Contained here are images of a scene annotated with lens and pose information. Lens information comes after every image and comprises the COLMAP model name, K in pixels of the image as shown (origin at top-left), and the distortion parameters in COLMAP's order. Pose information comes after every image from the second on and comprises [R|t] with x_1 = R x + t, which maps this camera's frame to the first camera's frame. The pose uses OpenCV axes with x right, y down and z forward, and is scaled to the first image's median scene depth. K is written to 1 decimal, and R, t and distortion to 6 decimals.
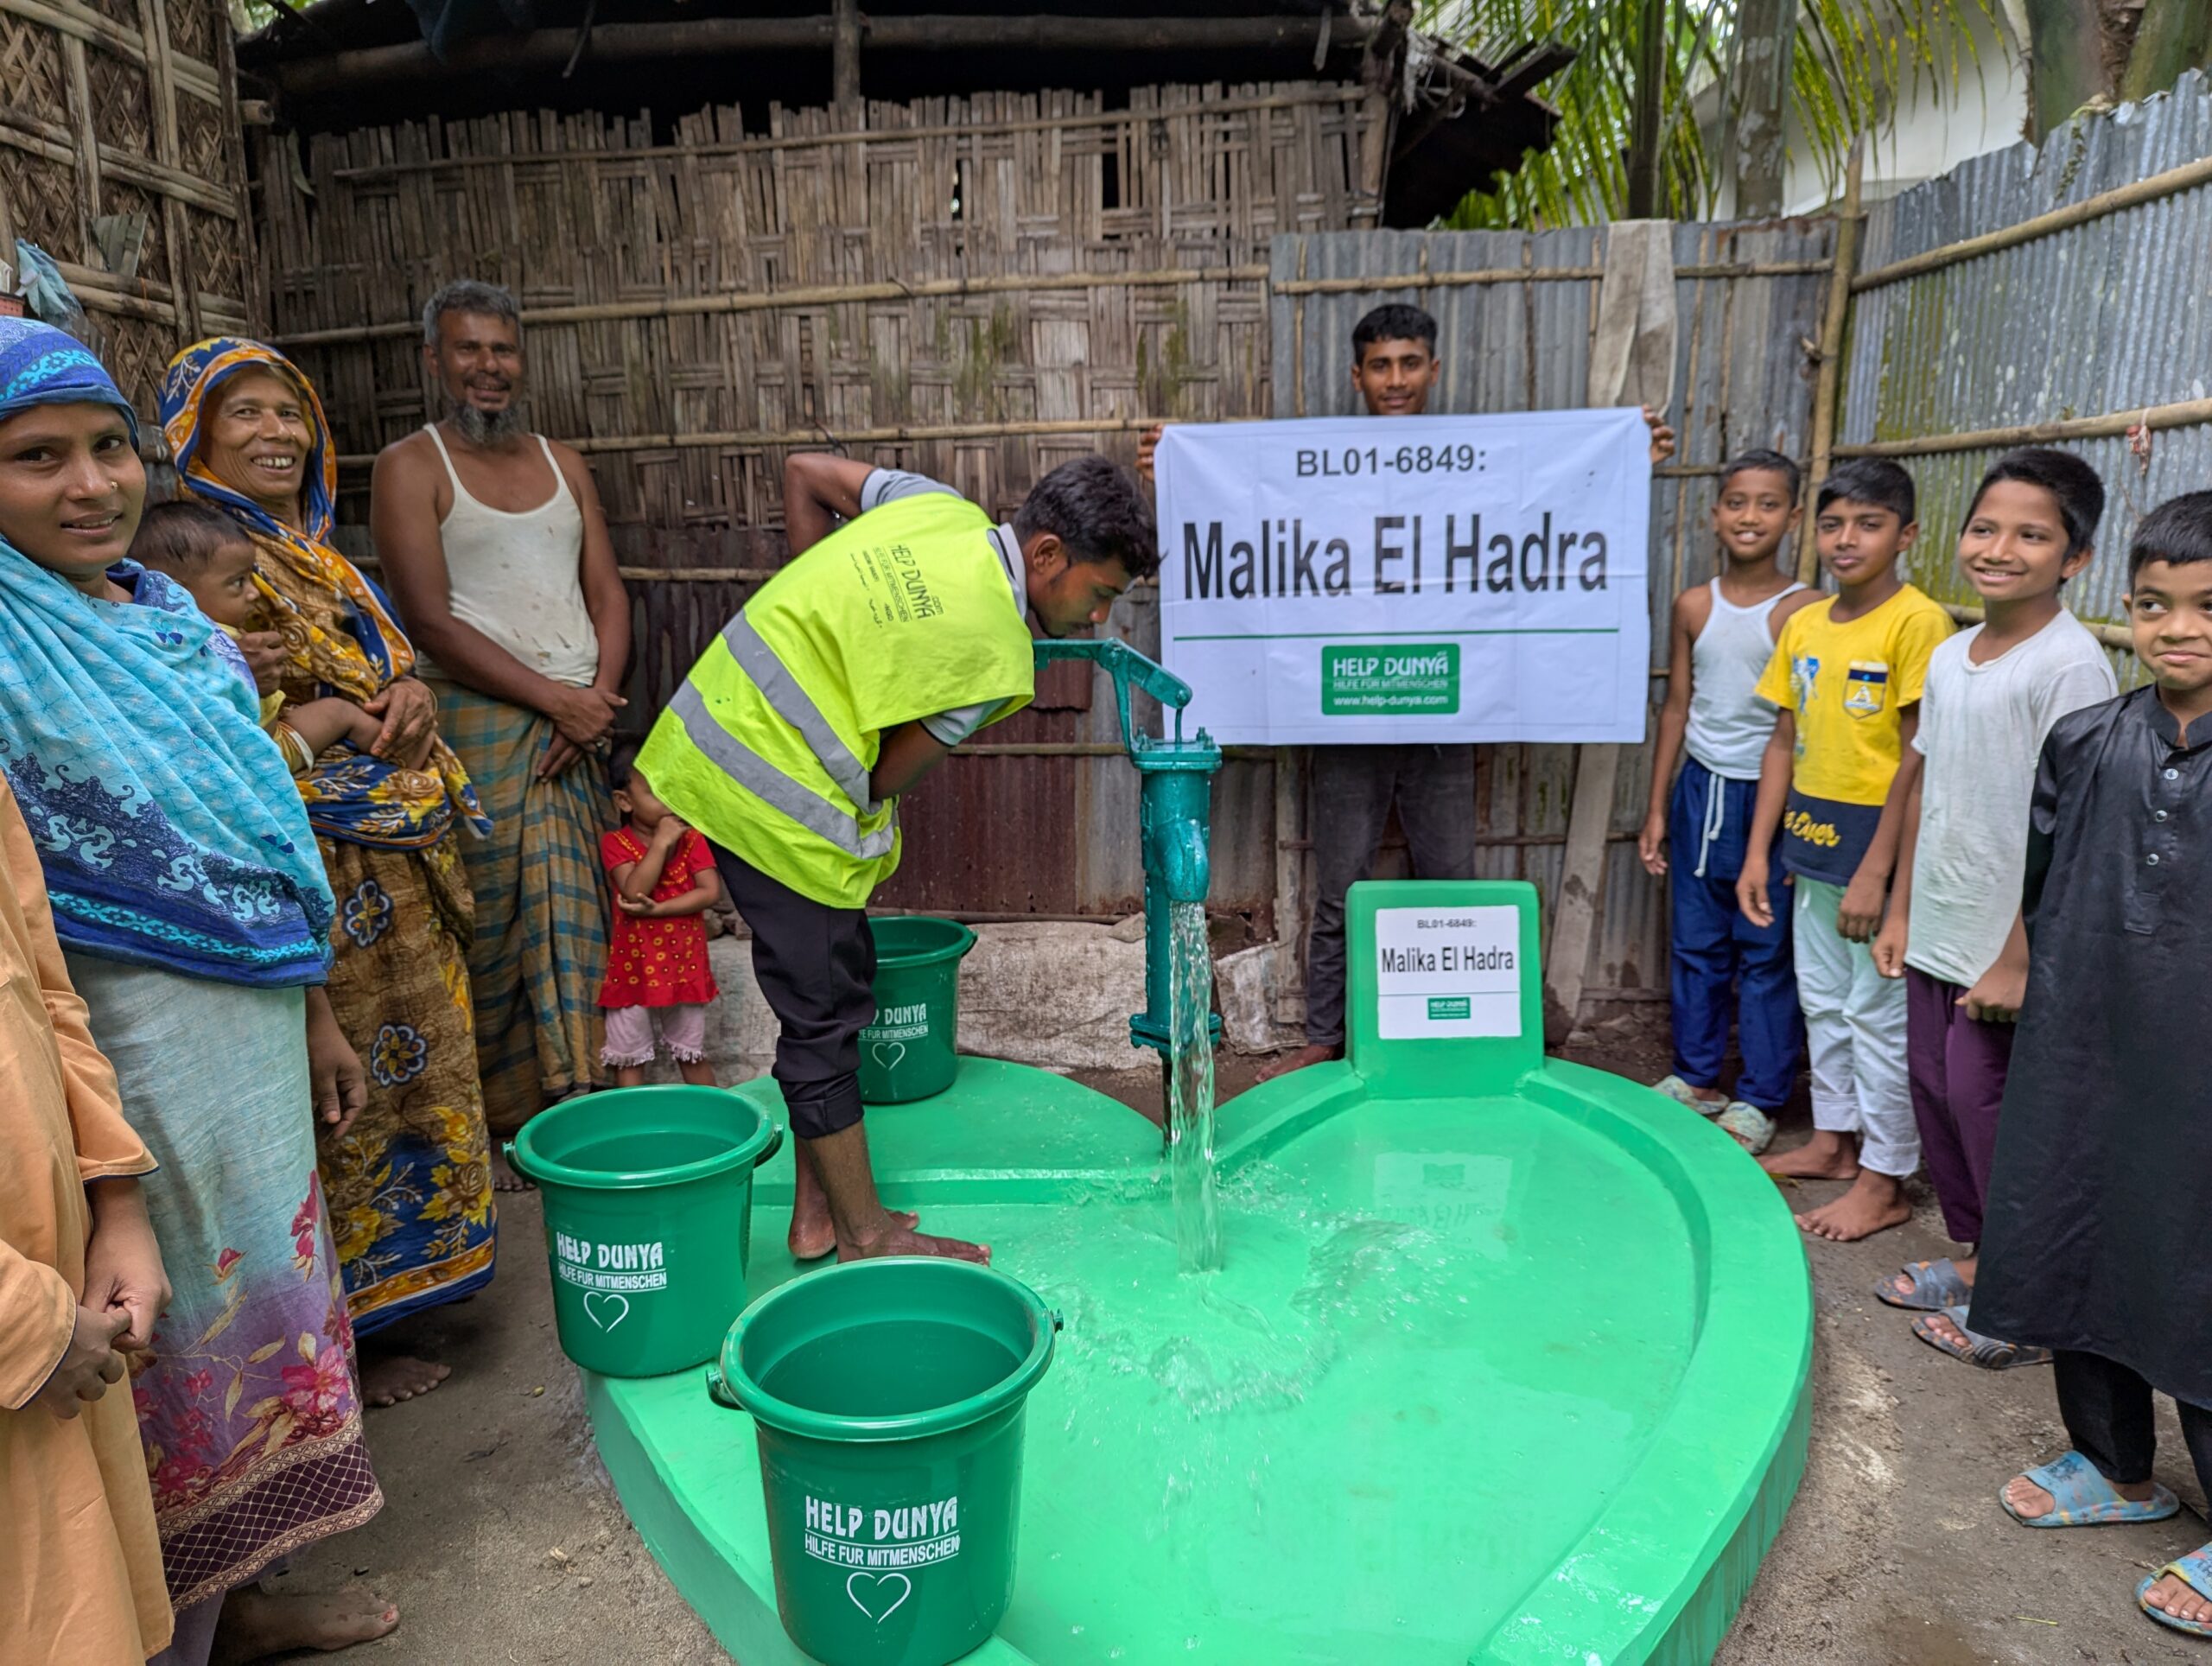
lens RADIAL K [[1649.6, 0, 1089.2], [0, 1649.6, 836.0], [0, 0, 1]] dist [0.063561, -0.054302]
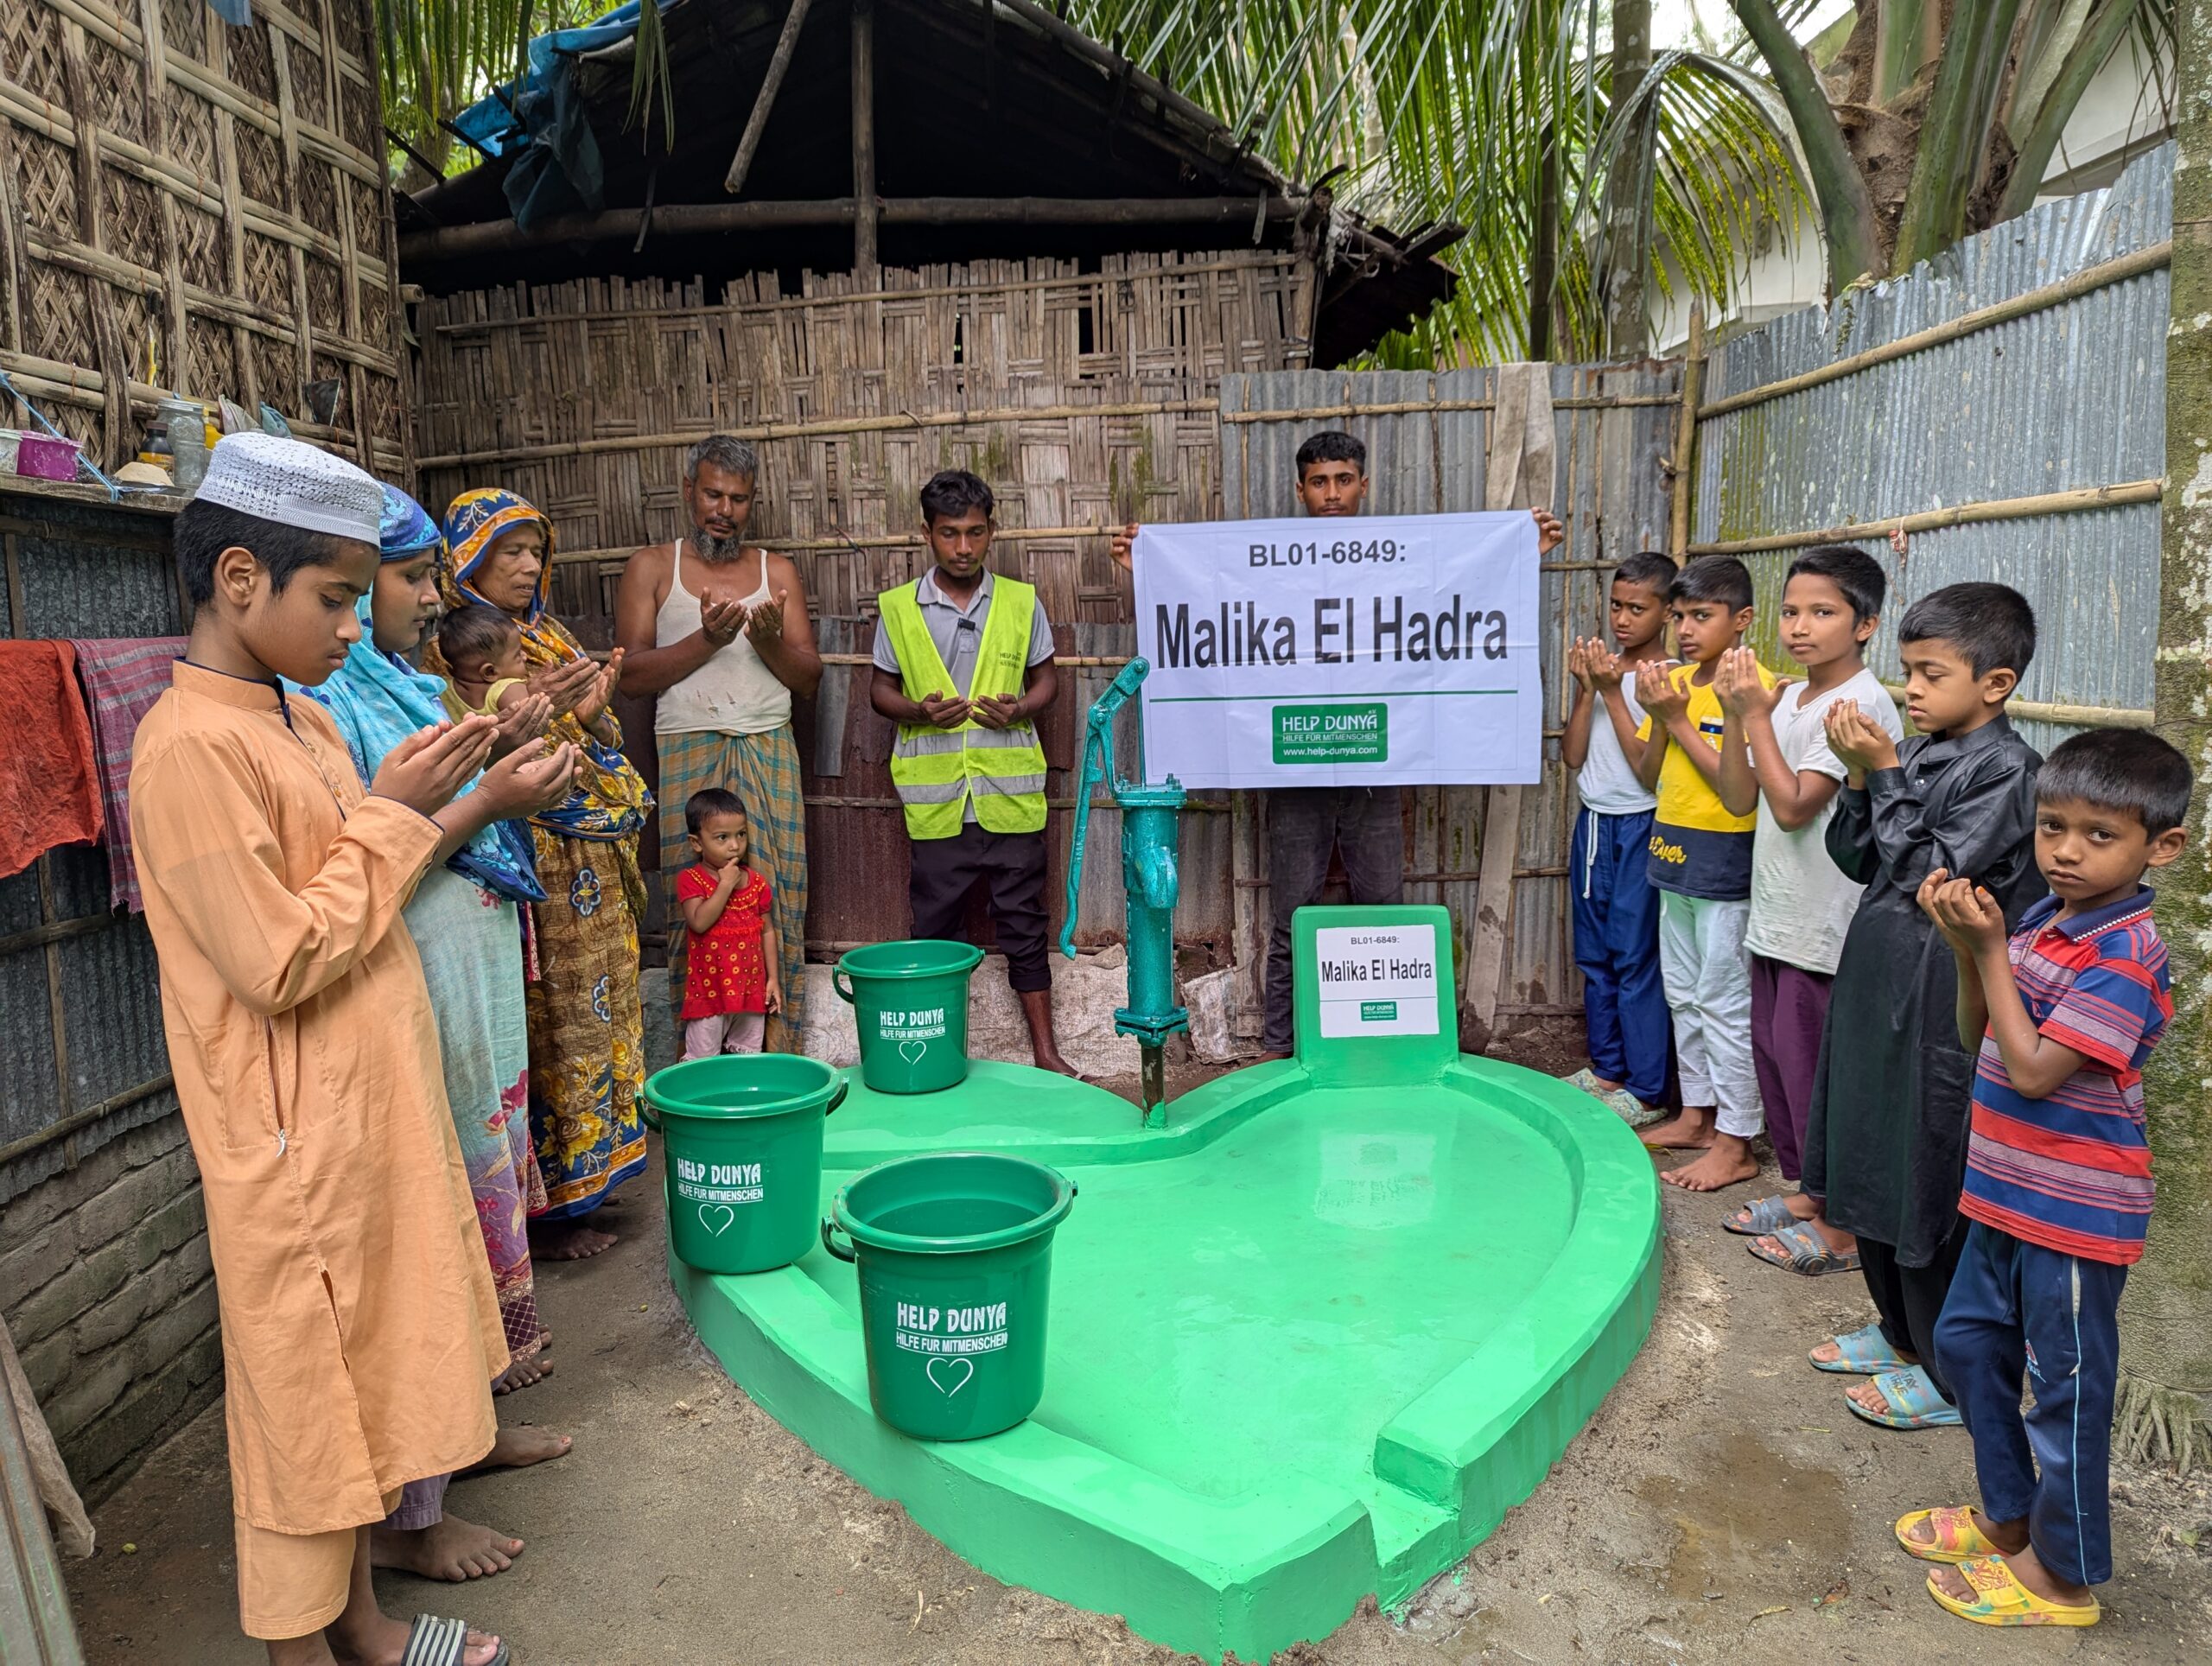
lens RADIAL K [[1793.5, 0, 1067.5], [0, 1793.5, 846.1], [0, 0, 1]] dist [0.097937, -0.141837]
pose [[0.999817, -0.009963, 0.016305, -0.025746], [0.010946, 0.998057, -0.061335, 0.057782], [-0.015663, 0.061503, 0.997984, -0.280702]]
